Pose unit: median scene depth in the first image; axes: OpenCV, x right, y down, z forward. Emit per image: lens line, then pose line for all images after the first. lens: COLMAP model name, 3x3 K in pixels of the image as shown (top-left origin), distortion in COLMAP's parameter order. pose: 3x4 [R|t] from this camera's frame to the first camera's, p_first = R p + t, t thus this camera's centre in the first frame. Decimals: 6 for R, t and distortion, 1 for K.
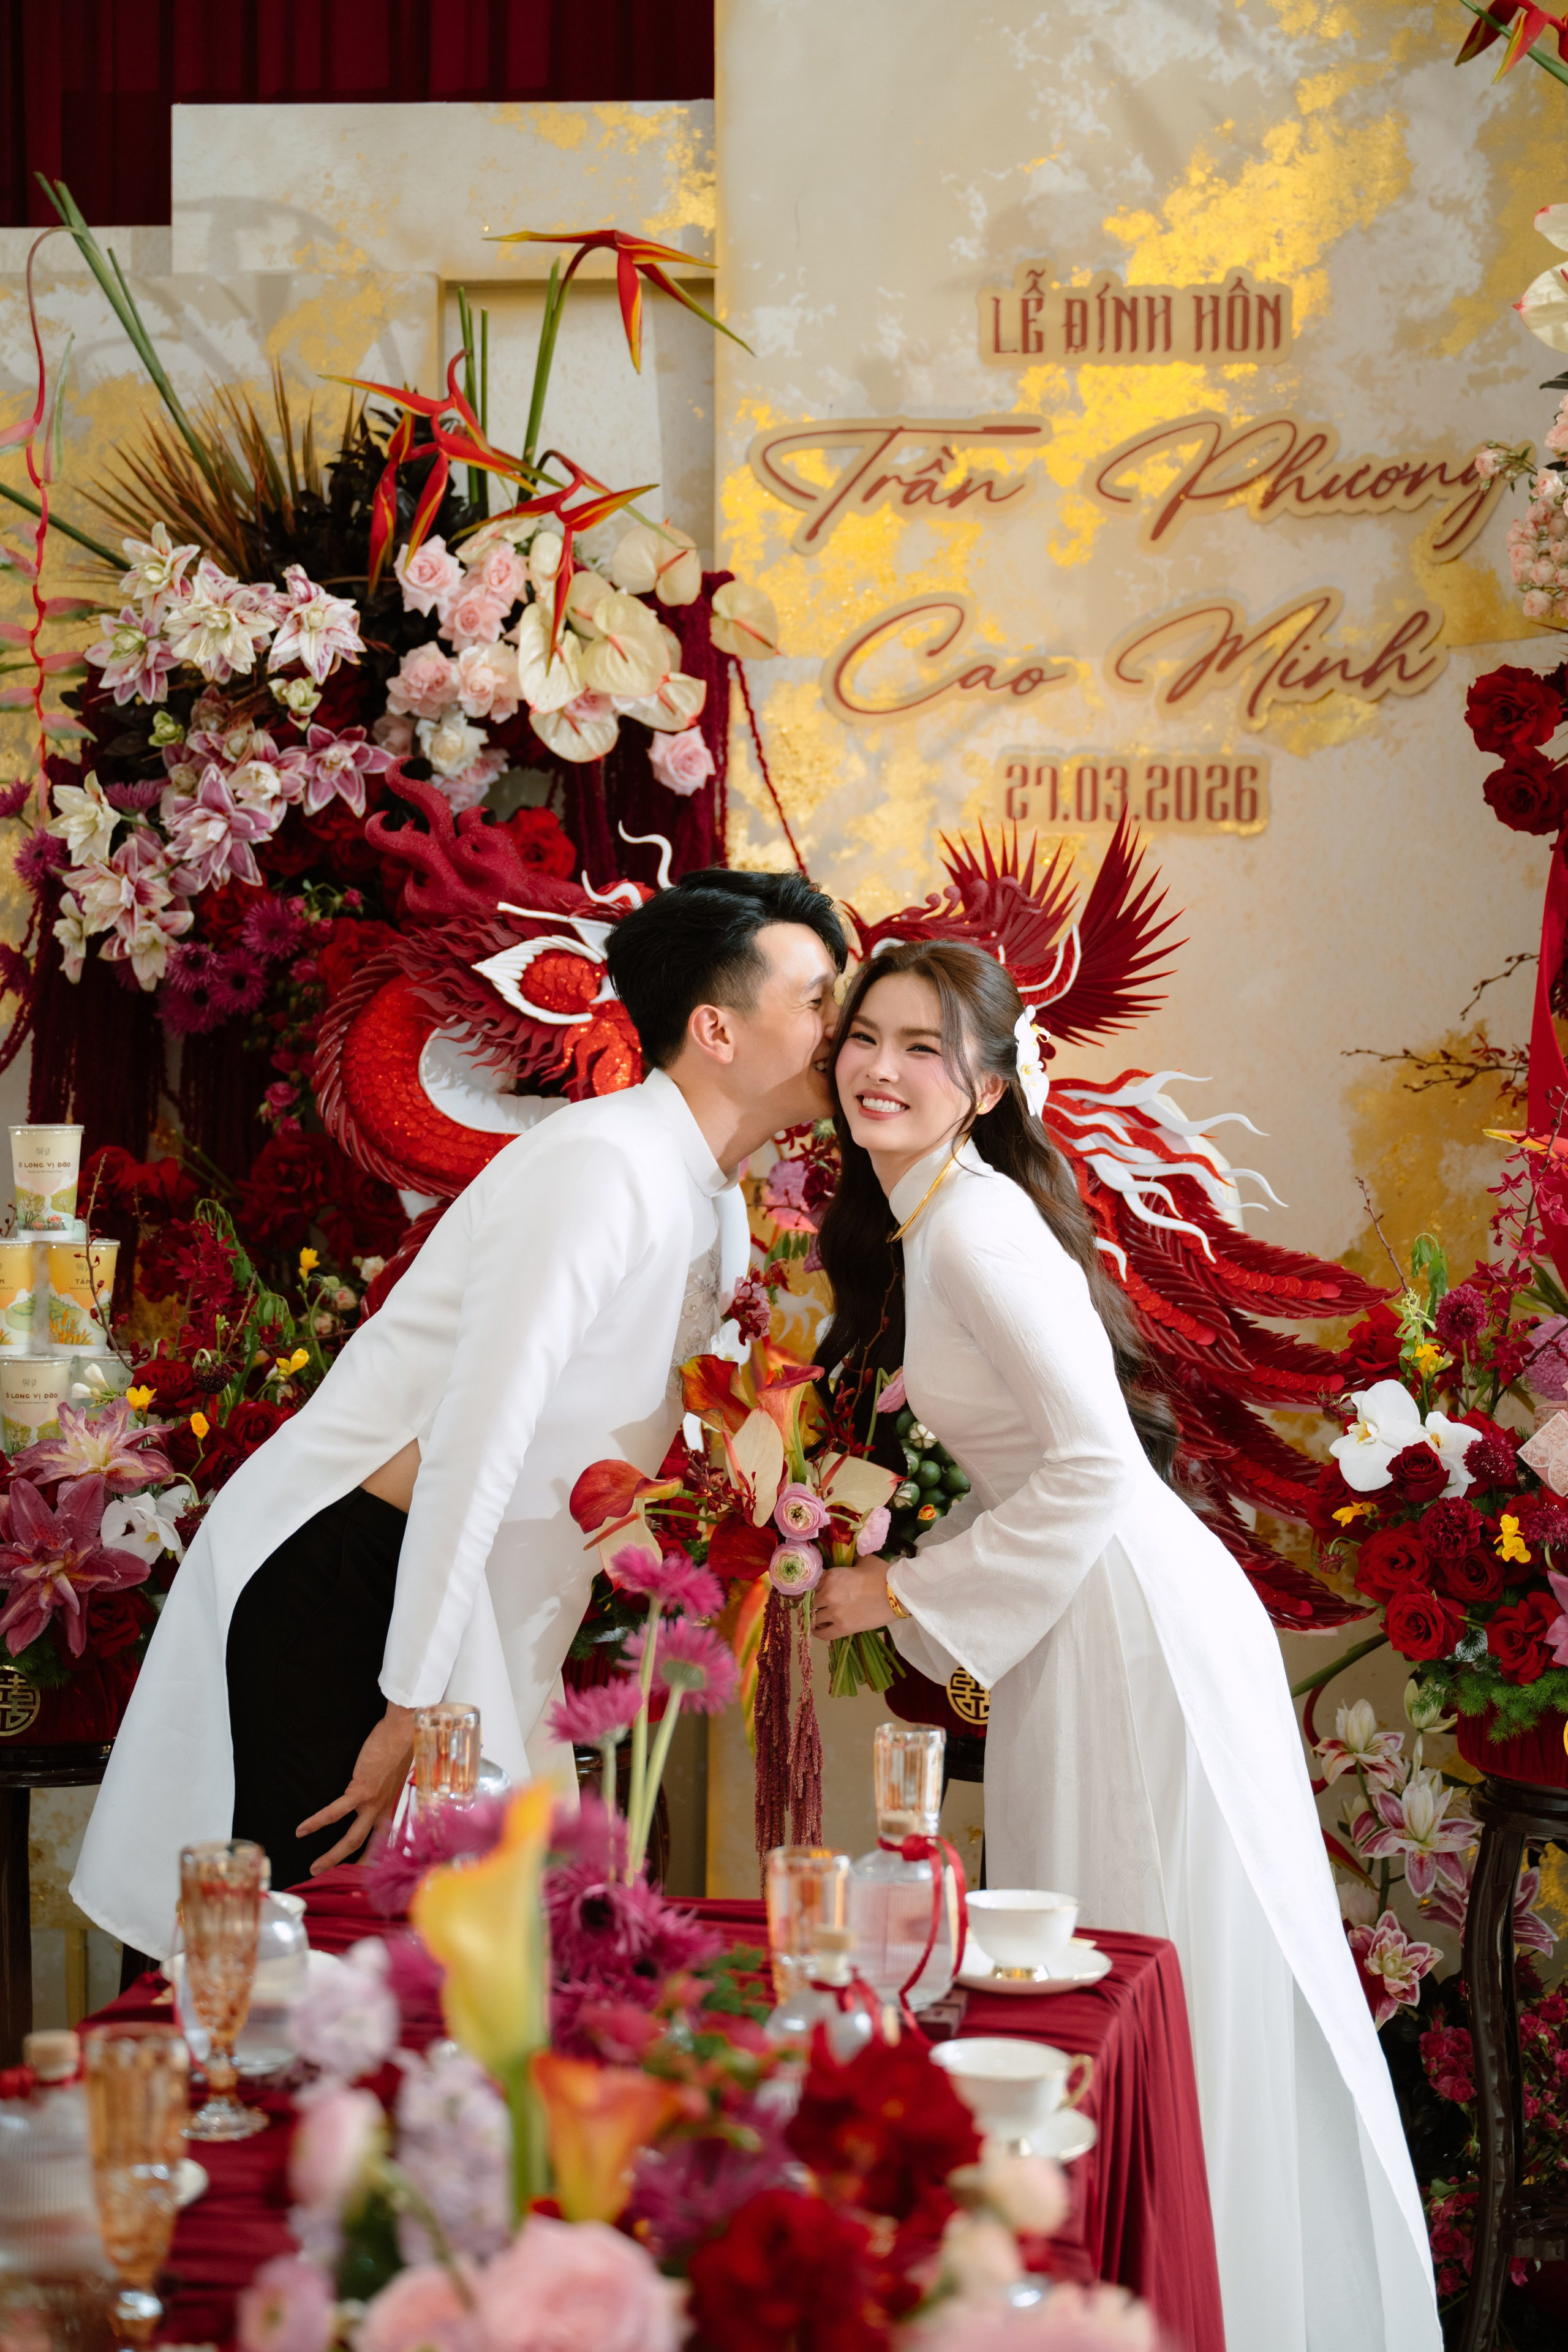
lens RADIAL K [[3730.5, 0, 773.4], [0, 3730.5, 1122.8], [0, 0, 1]] dist [0.035680, -0.072041]
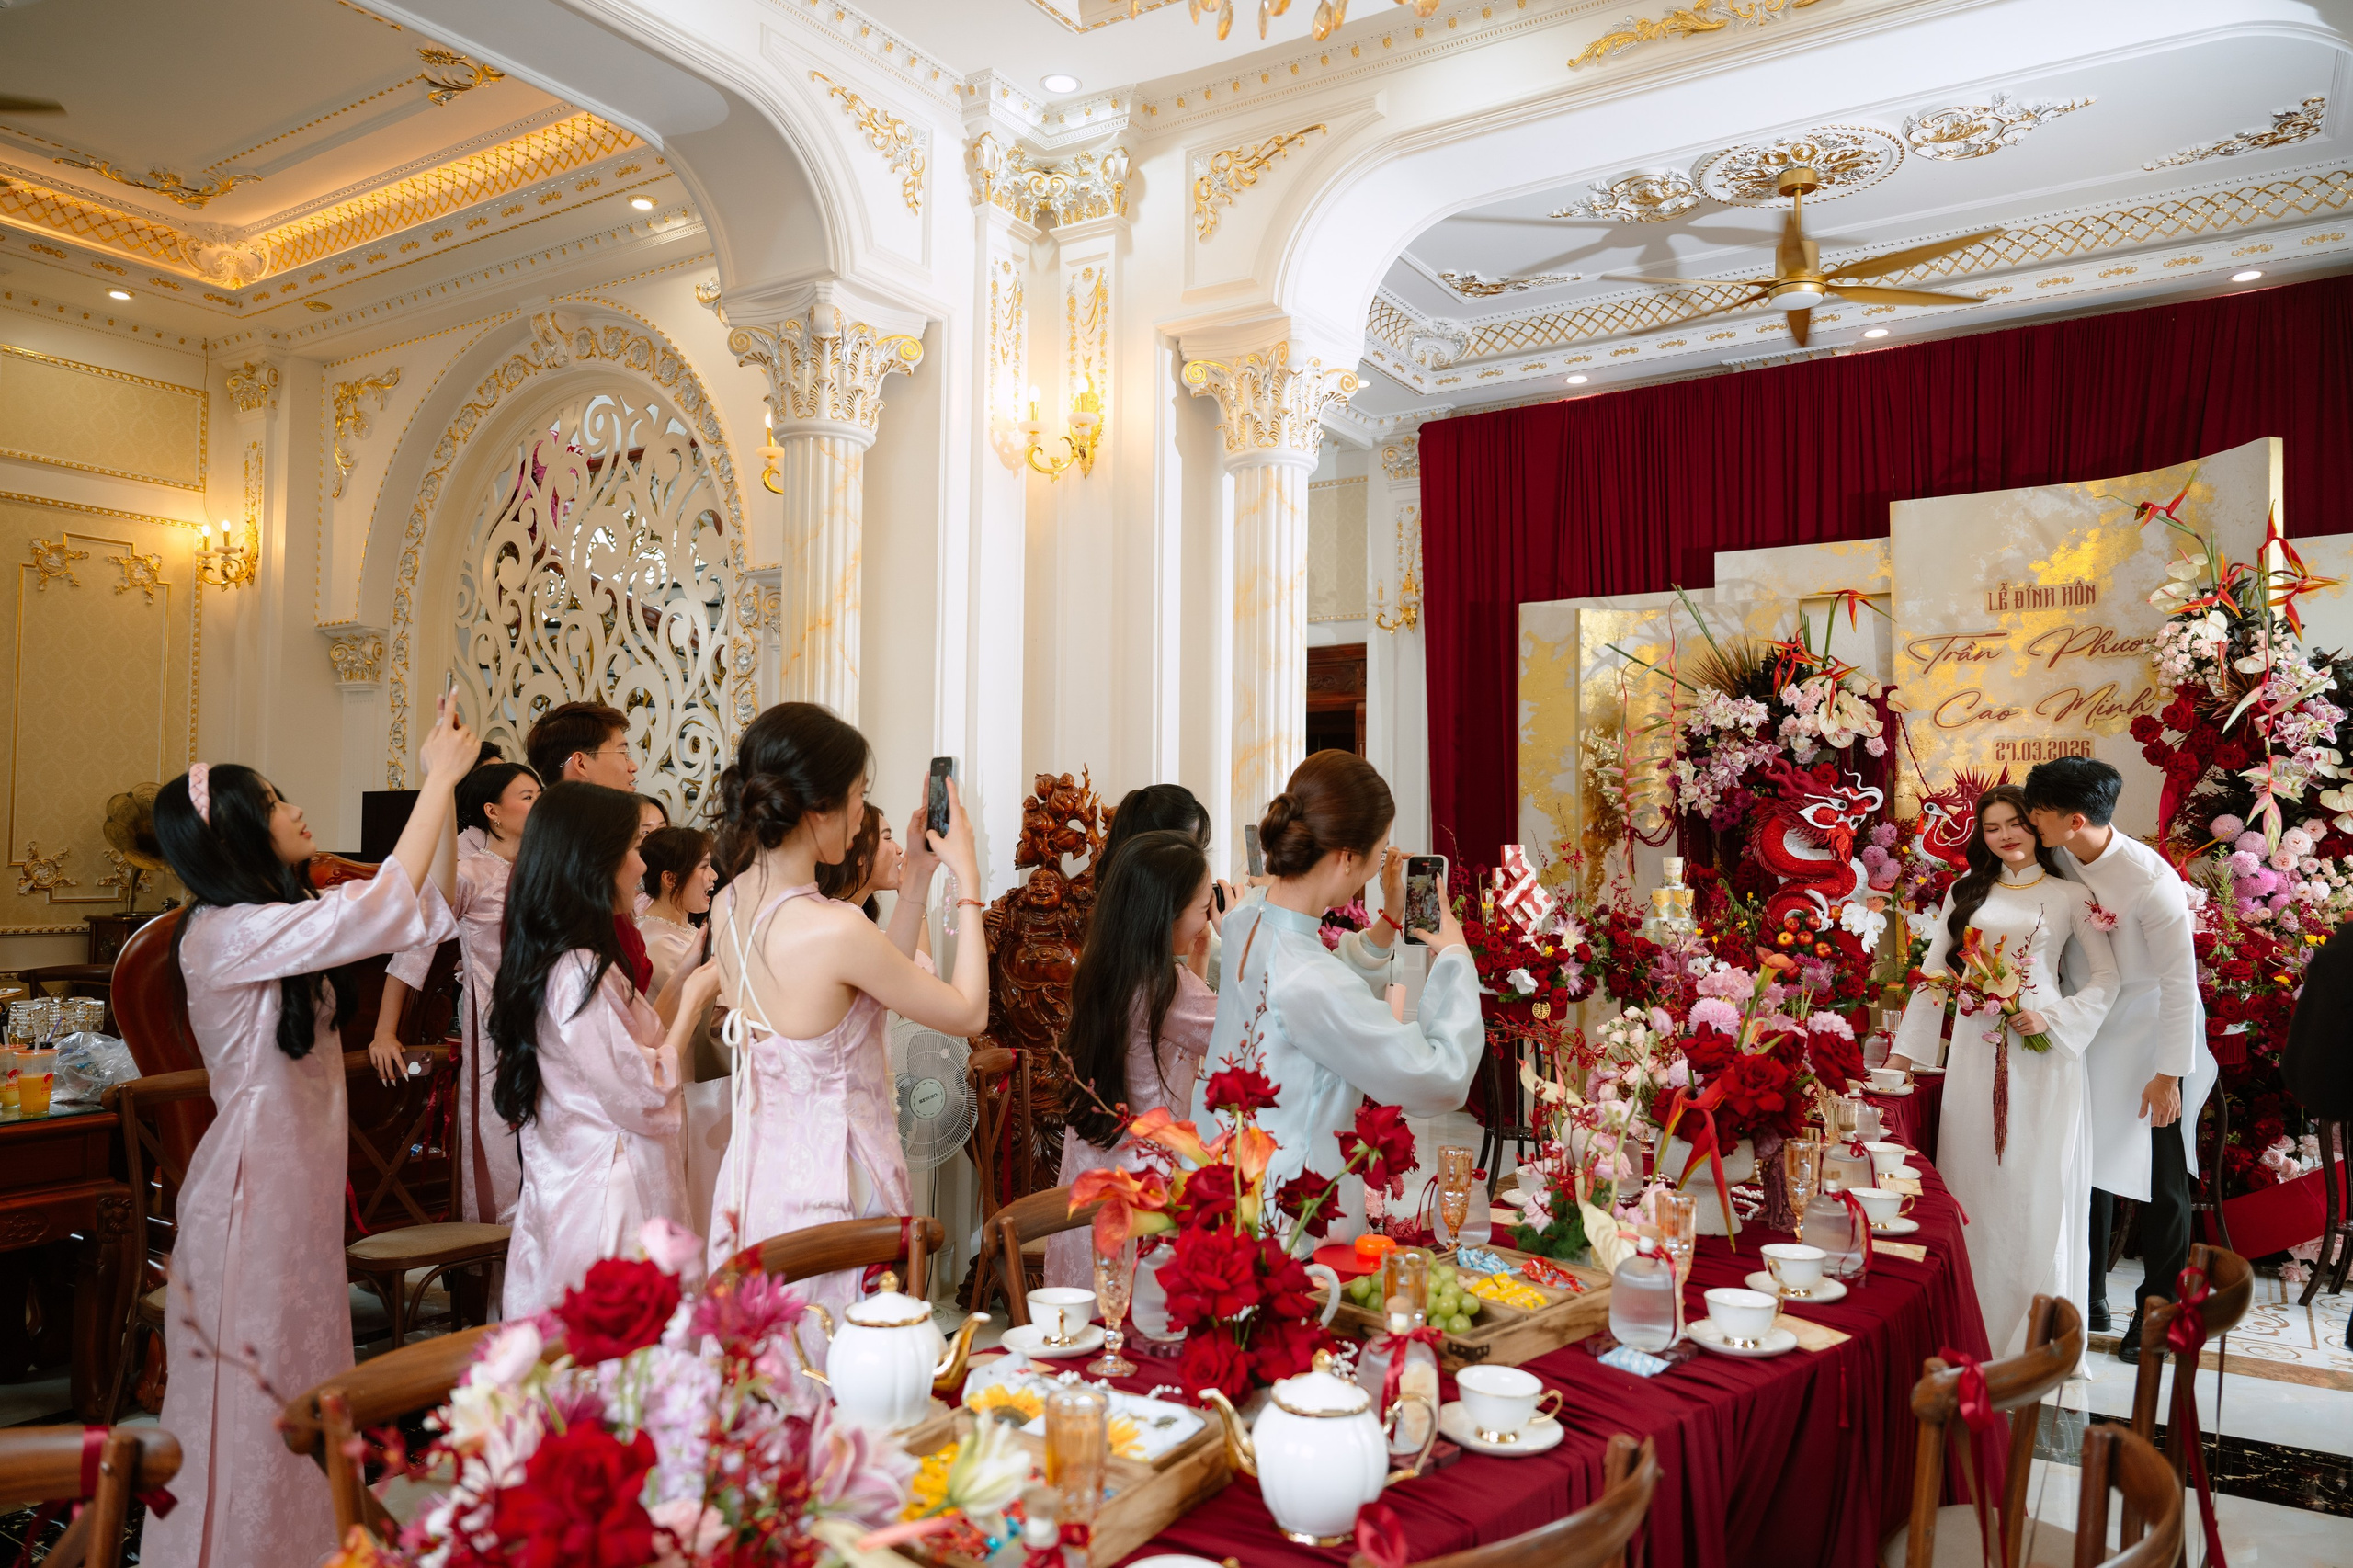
lens RADIAL K [[1613.2, 0, 1155.5], [0, 1613.2, 784.8], [0, 0, 1]] dist [0.000062, -0.000469]
pose [[0.865307, -0.017894, -0.500922, 0.129299], [-0.006449, 0.998882, -0.046822, 0.005904], [0.501200, 0.043746, 0.864225, -0.503418]]
